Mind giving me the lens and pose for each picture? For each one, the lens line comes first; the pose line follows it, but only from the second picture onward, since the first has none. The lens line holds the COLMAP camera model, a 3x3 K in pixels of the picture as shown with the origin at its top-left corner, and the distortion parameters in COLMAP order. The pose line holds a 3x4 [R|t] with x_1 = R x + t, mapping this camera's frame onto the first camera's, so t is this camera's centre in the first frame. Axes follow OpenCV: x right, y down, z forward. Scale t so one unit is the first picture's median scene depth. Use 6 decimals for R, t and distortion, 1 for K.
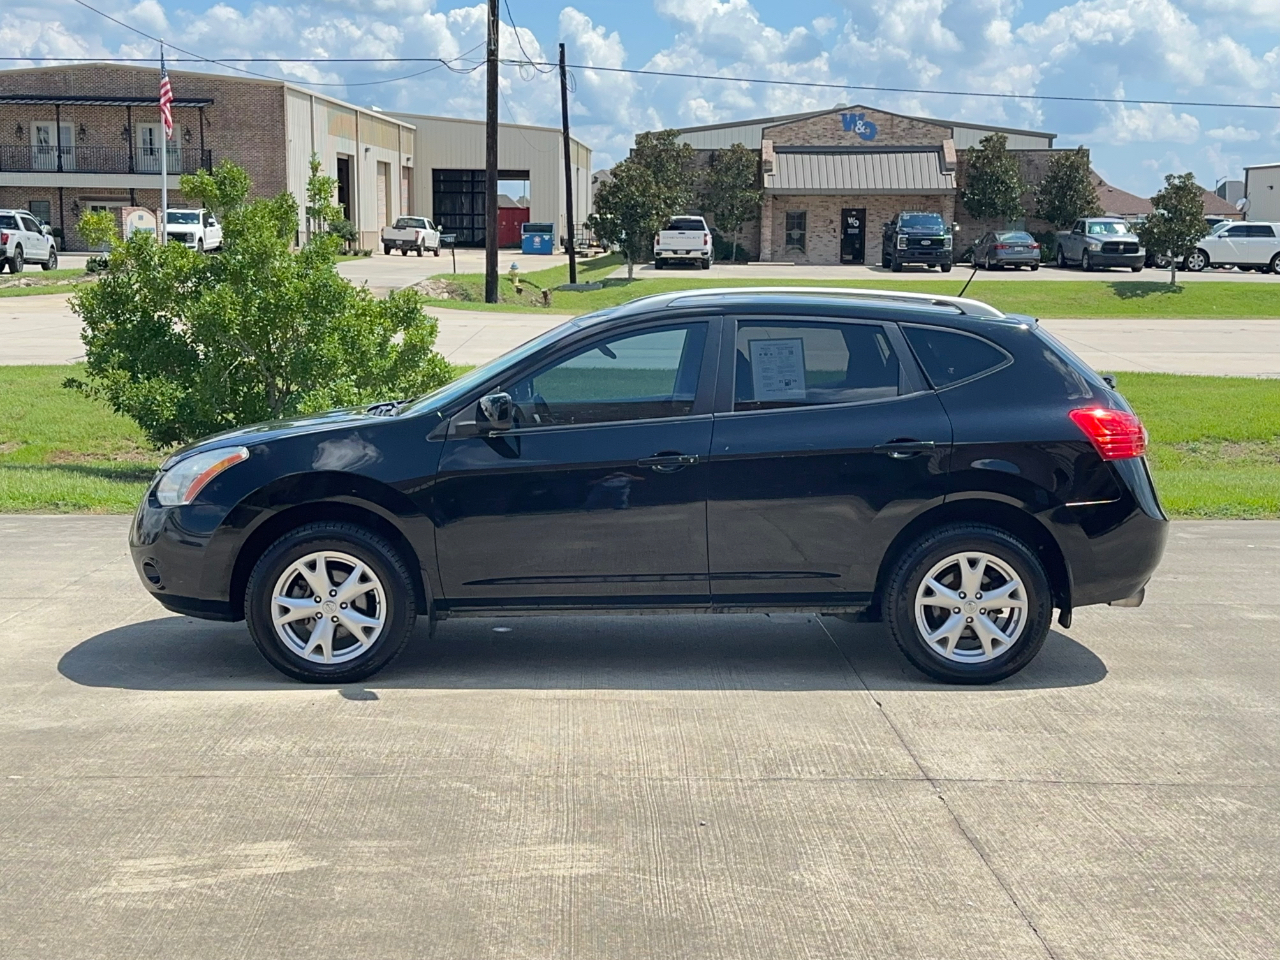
lens RADIAL K [[1777.7, 0, 635.4], [0, 1777.7, 478.3], [0, 0, 1]] dist [0.201891, -0.408687]
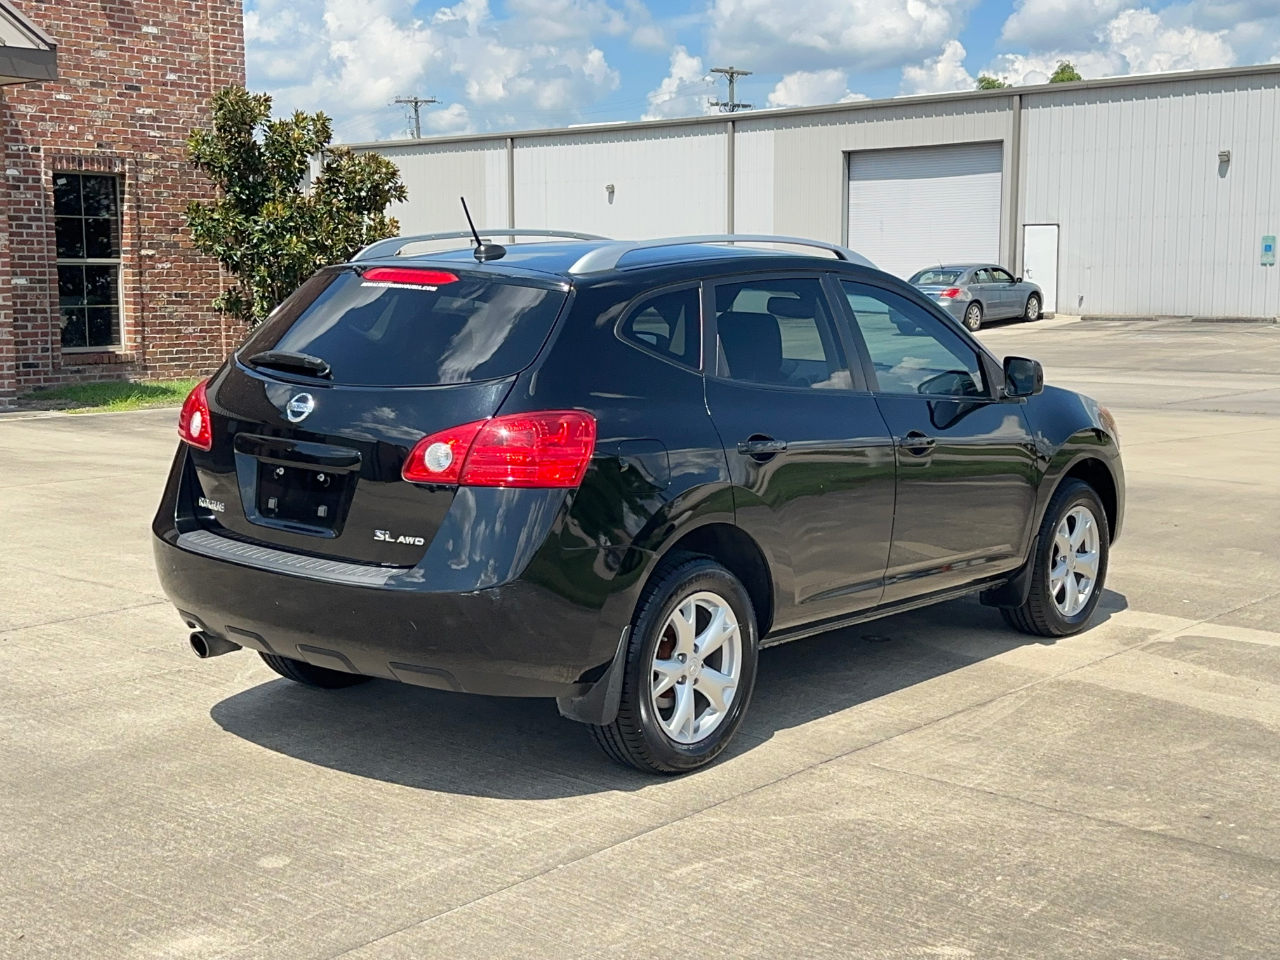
lens RADIAL K [[1755.4, 0, 631.6], [0, 1755.4, 478.3], [0, 0, 1]] dist [0.201648, -0.403540]
pose [[-0.648547, 0.080537, -0.756902, 0.750210], [-0.108540, 0.974440, 0.196686, -0.170693], [0.753396, 0.209714, -0.623229, 1.664852]]
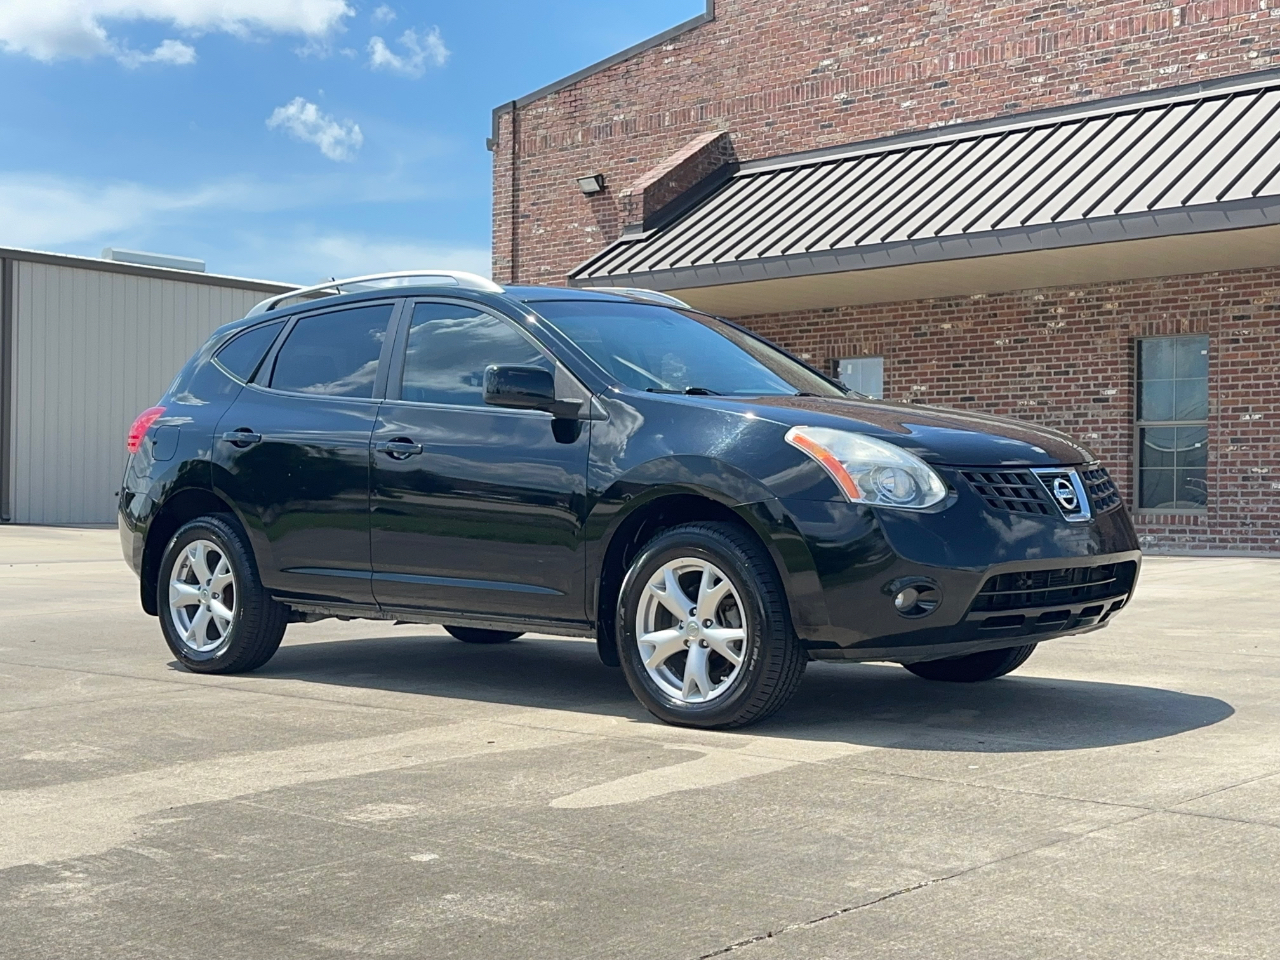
lens RADIAL K [[1758.7, 0, 643.4], [0, 1758.7, 478.7], [0, 0, 1]] dist [0.175116, -0.298094]
pose [[-0.729619, -0.001793, 0.683852, -0.692097], [0.080212, 0.992869, 0.088183, -0.087928], [-0.679134, 0.119193, -0.724272, 1.798629]]
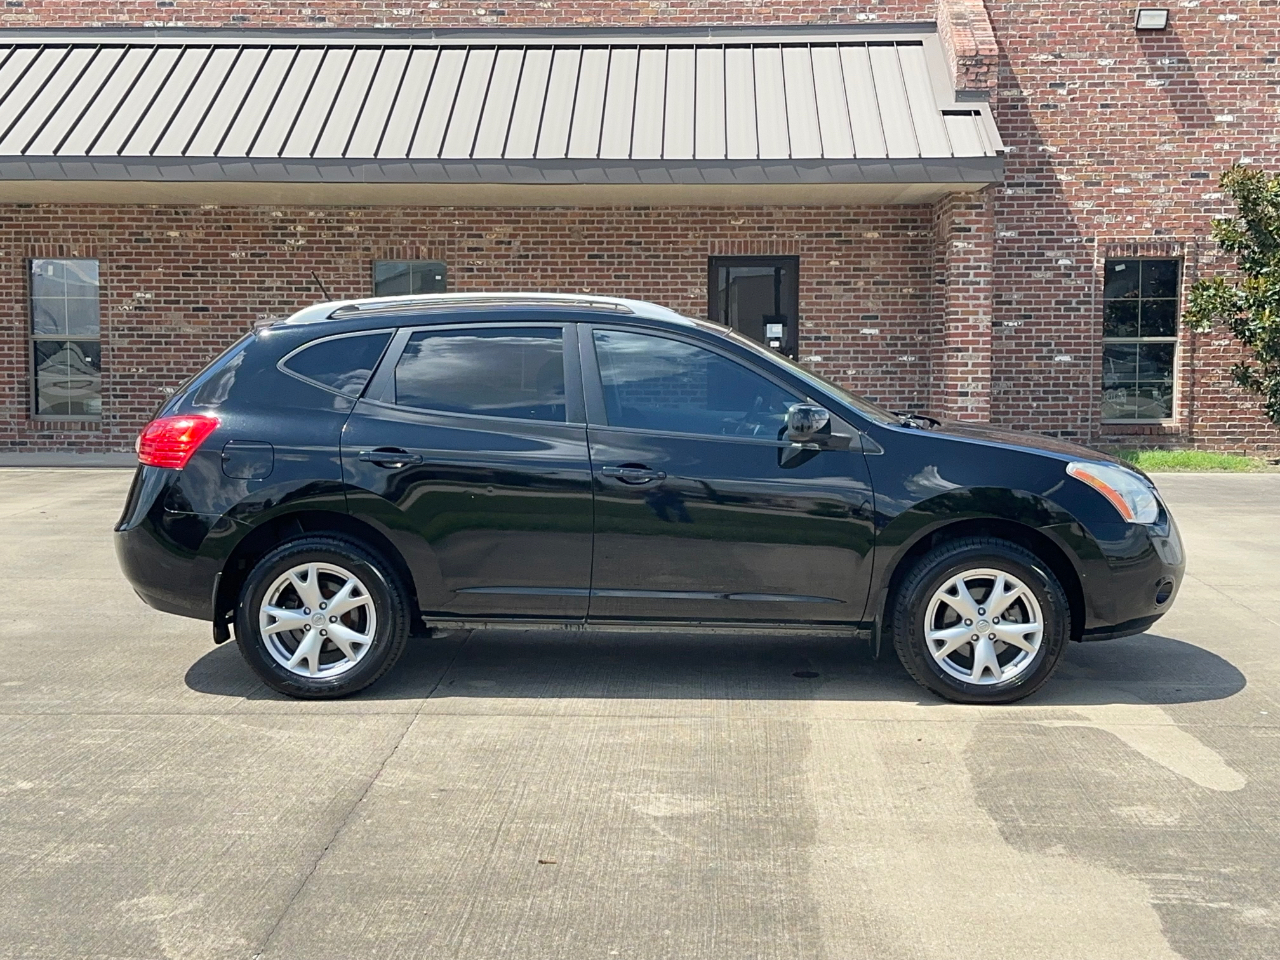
lens RADIAL K [[1751.3, 0, 641.7], [0, 1751.3, 486.2], [0, 0, 1]] dist [0.180676, -0.351450]
pose [[-0.998541, -0.014049, 0.052148, -0.042475], [-0.003048, 0.978693, 0.205308, -0.222374], [-0.053921, 0.204850, -0.977307, 2.160726]]
